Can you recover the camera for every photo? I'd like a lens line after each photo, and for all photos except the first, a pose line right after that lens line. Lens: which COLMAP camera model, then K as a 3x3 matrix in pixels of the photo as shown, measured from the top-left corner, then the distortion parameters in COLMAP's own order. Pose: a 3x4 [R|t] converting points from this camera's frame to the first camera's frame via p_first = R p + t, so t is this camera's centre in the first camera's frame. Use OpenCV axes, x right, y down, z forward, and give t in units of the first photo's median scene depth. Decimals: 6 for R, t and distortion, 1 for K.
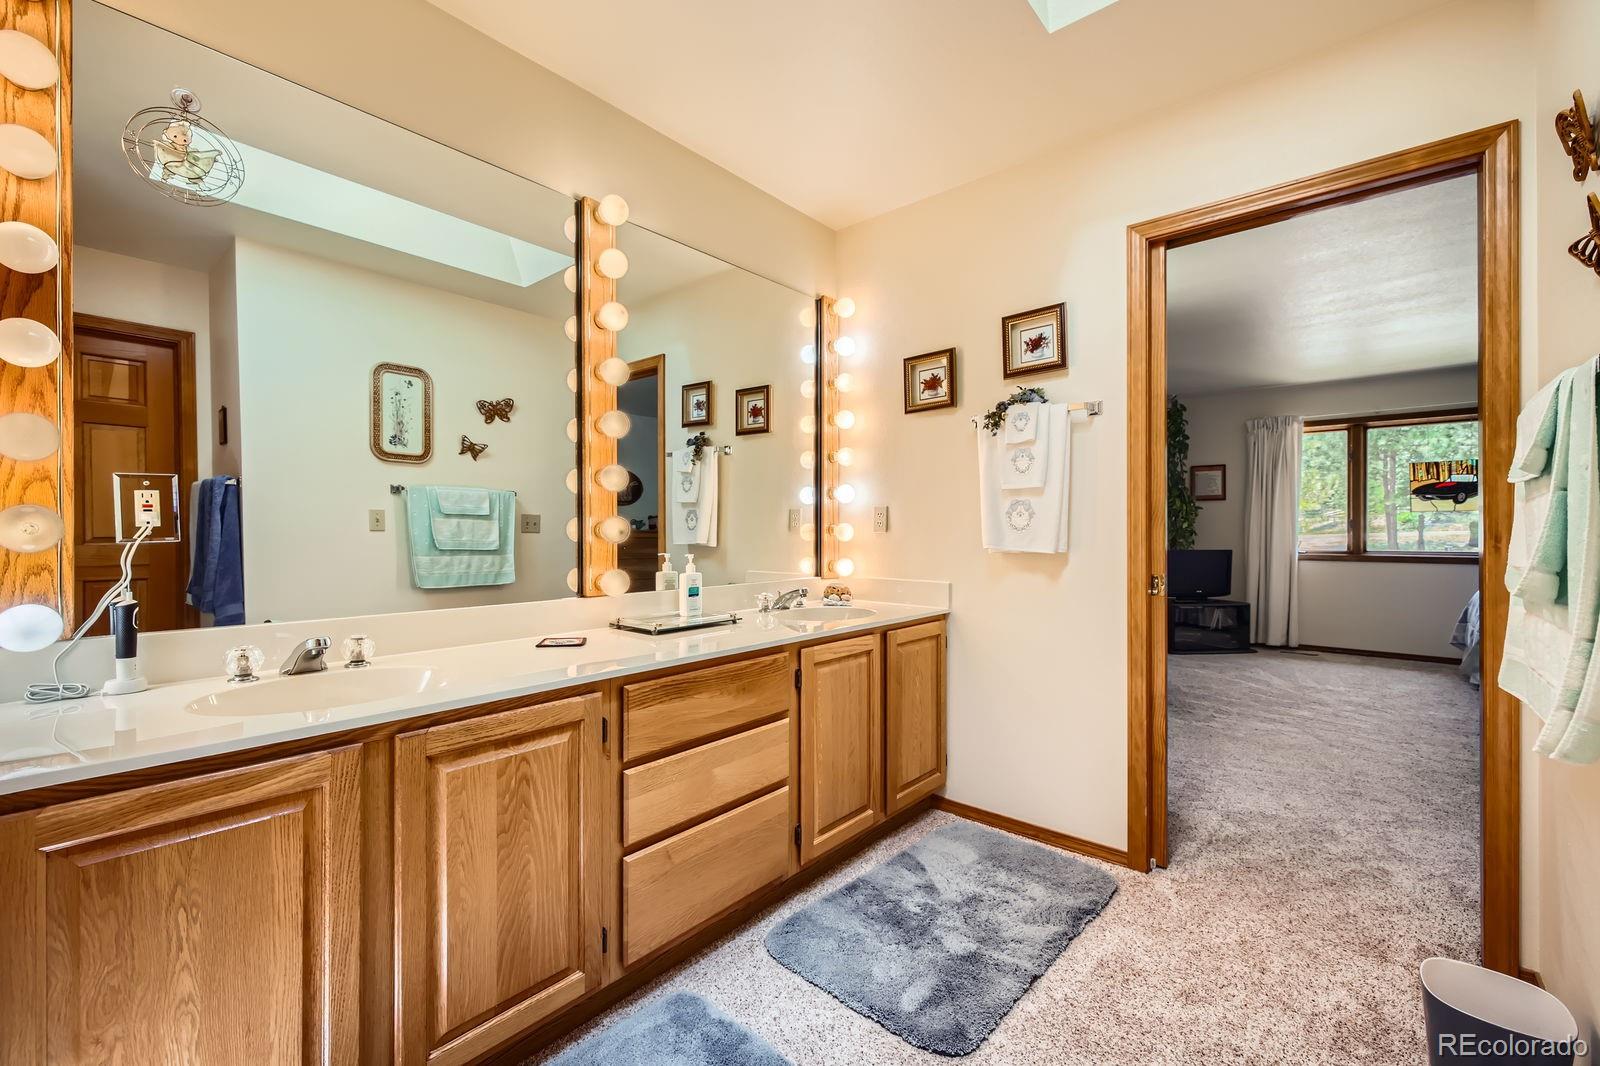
lens RADIAL K [[675.4, 0, 795.7], [0, 675.4, 539.4], [0, 0, 1]] dist [0.001774, -0.000236]
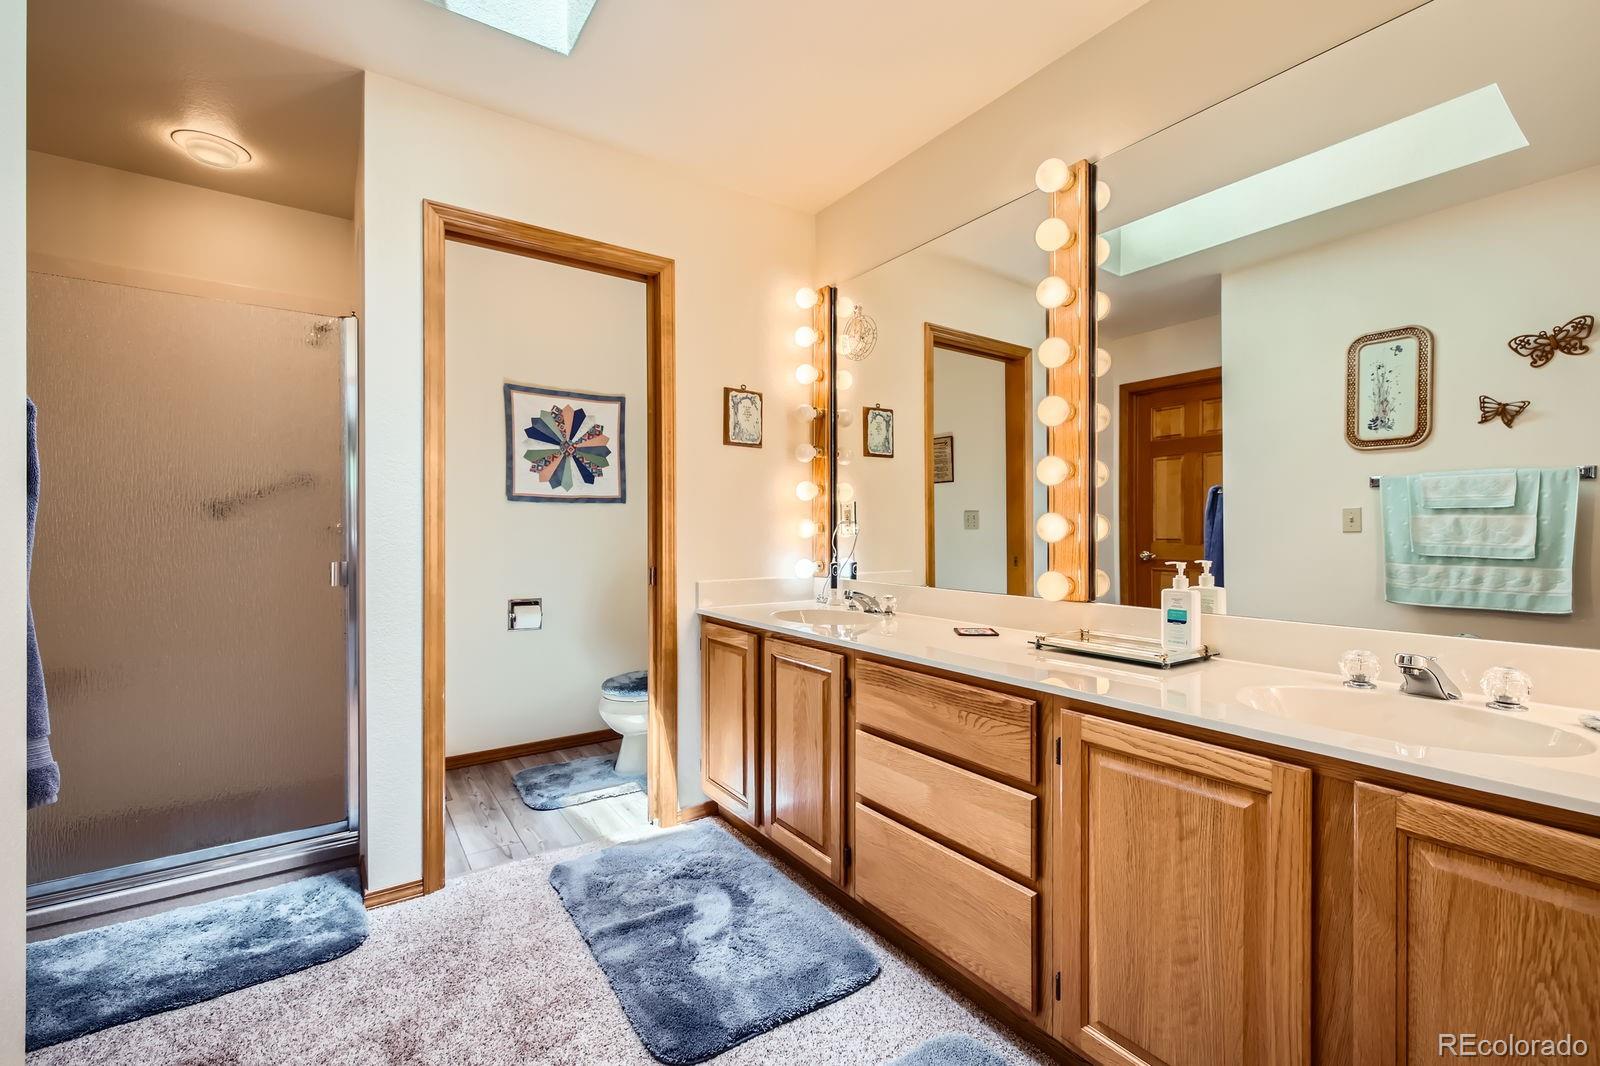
lens RADIAL K [[675.4, 0, 795.7], [0, 675.4, 539.4], [0, 0, 1]] dist [0.001774, -0.000236]
pose [[-0.276201, 0.003585, -0.961093, 0.405002], [-0.010771, 0.999919, 0.006825, -0.001278], [0.961040, 0.012237, -0.276140, 0.533030]]
